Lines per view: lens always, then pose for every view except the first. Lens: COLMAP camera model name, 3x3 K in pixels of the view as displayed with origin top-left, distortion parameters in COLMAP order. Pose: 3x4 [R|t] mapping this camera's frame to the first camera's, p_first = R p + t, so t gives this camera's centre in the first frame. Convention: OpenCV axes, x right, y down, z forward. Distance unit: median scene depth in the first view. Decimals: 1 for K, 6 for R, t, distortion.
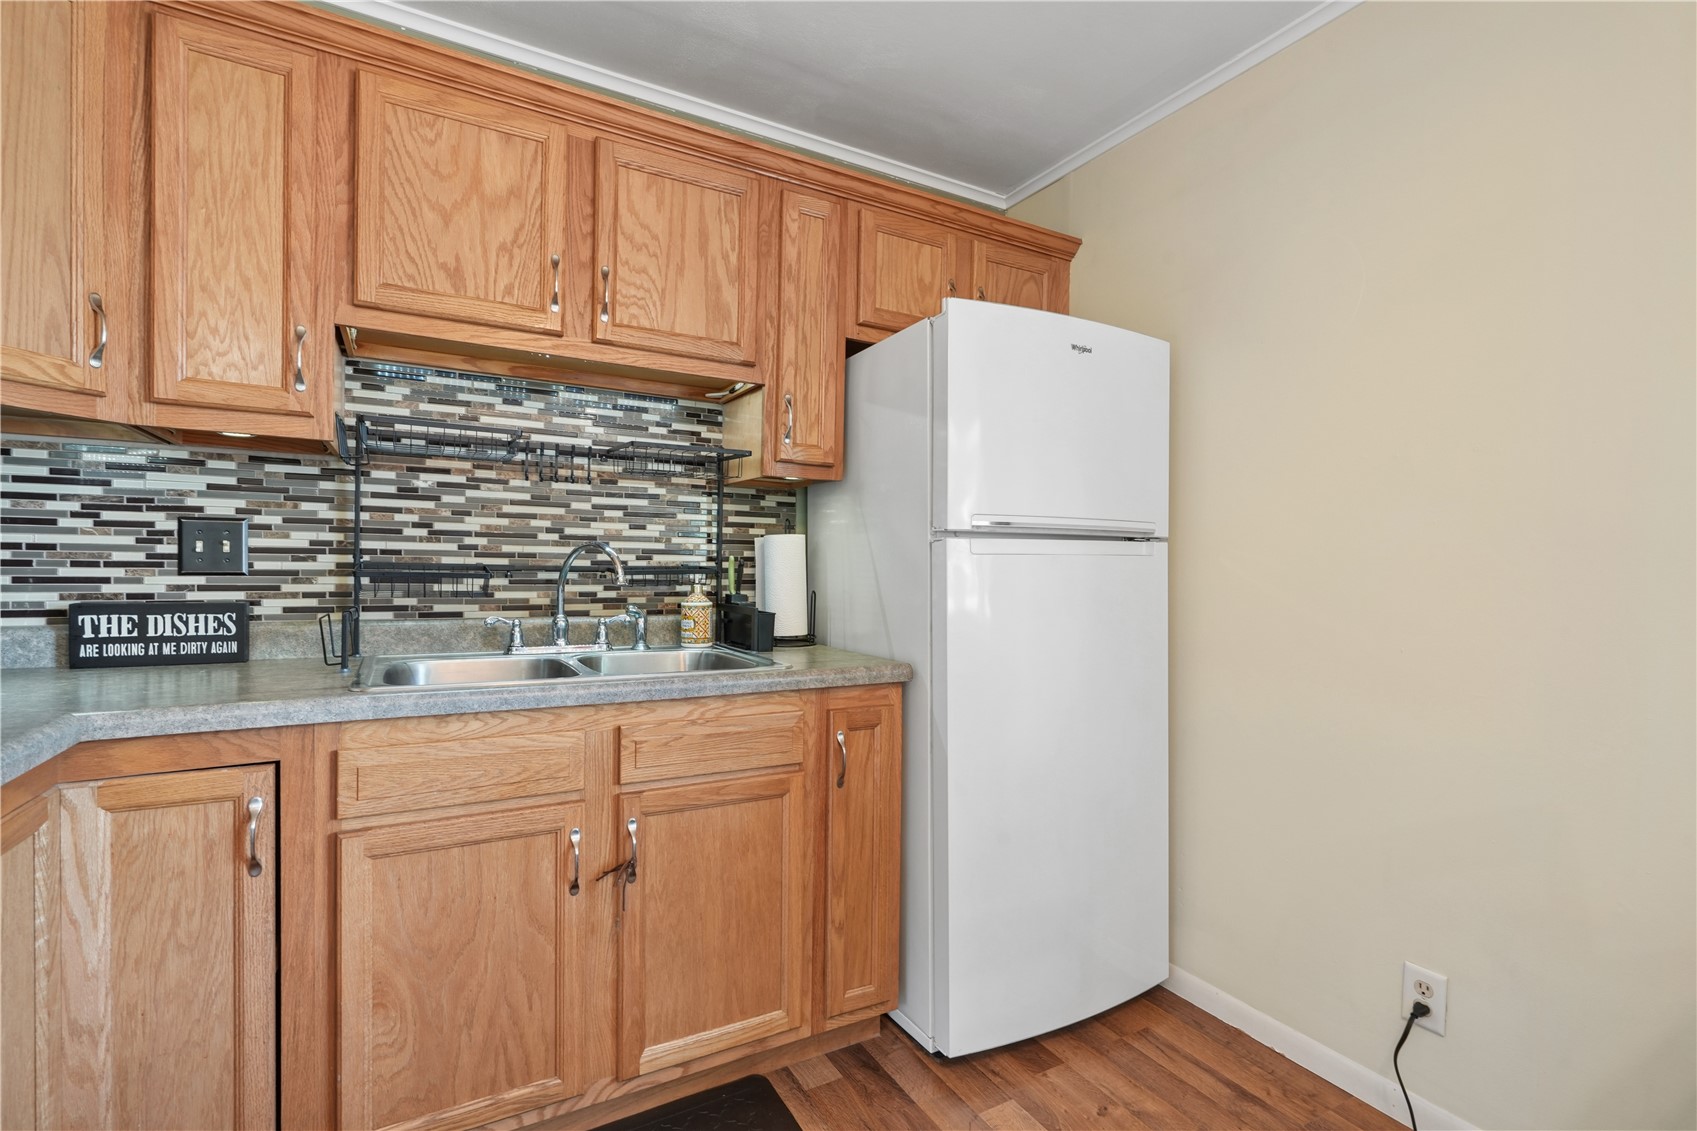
lens RADIAL K [[771.4, 0, 830.4], [0, 771.4, 549.6], [0, 0, 1]] dist [0.013658, 0.005540]
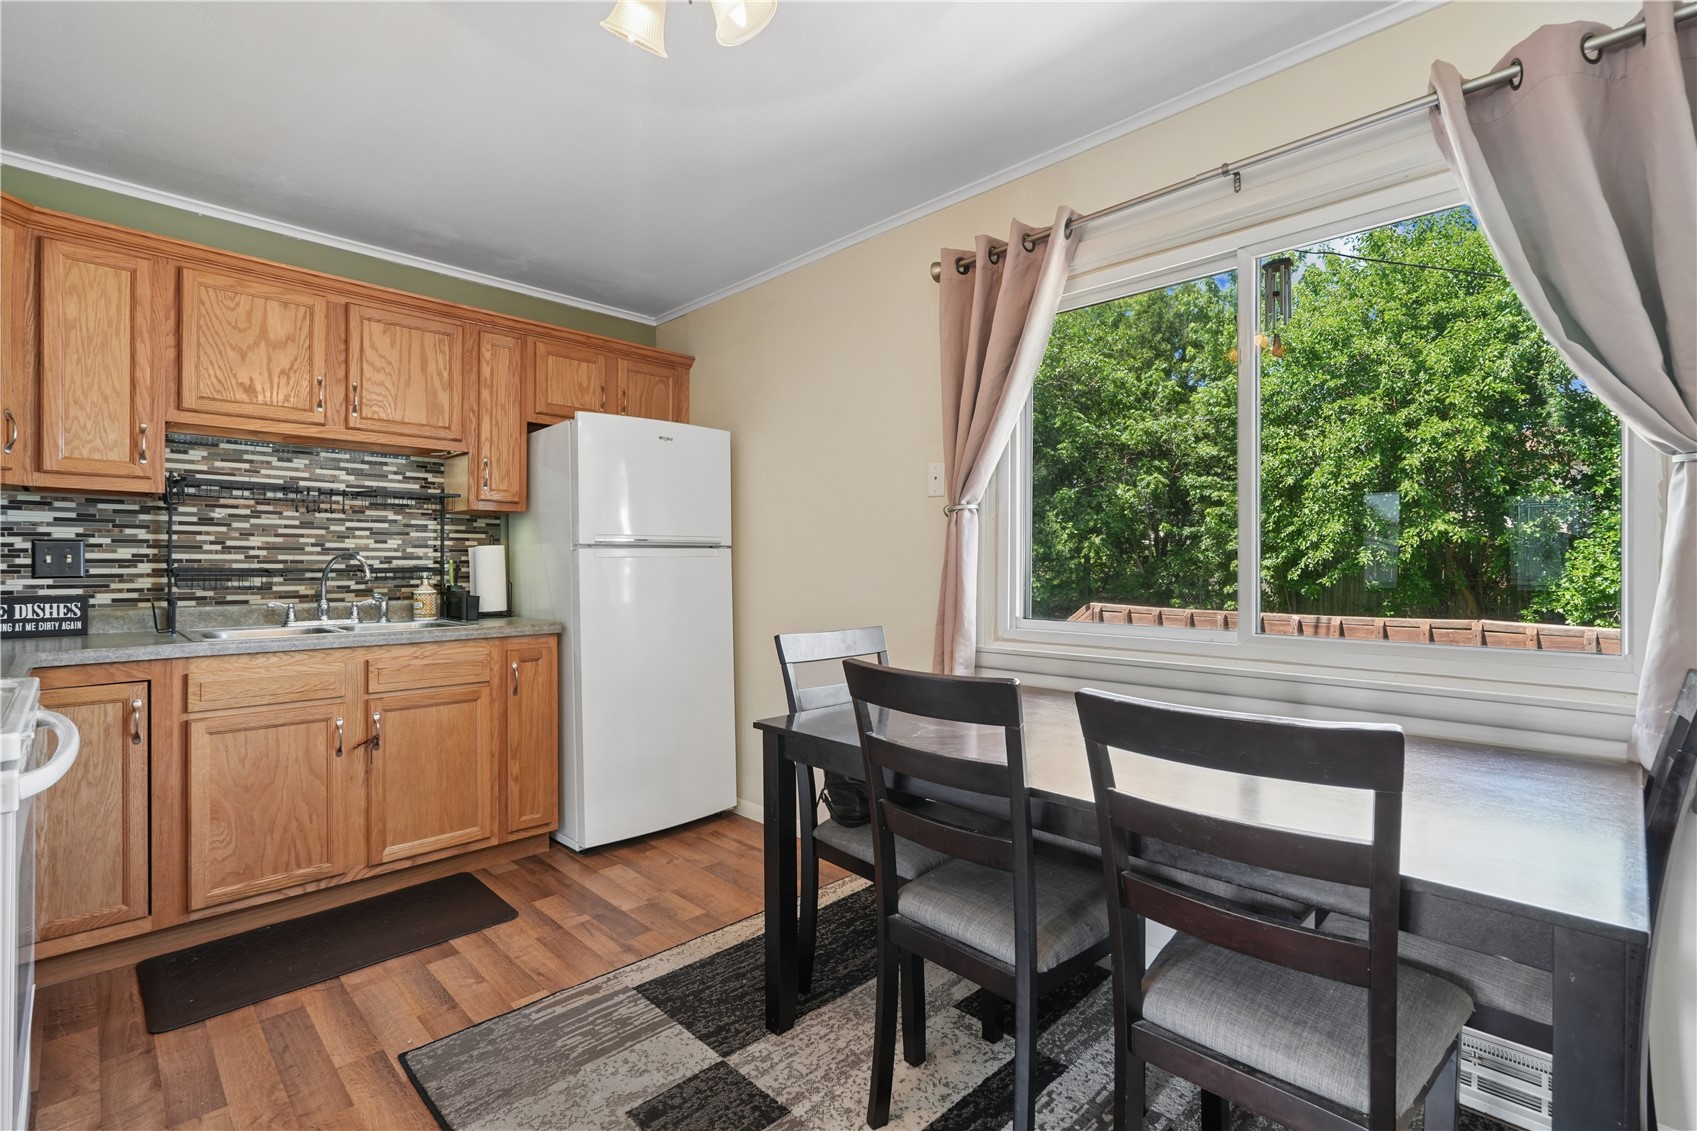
lens RADIAL K [[771.4, 0, 830.4], [0, 771.4, 549.6], [0, 0, 1]] dist [0.013658, 0.005540]
pose [[0.963947, -0.009361, 0.265929, 0.233041], [0.008719, 0.999956, 0.003593, -0.014223], [-0.265951, -0.001145, 0.963986, -0.832054]]
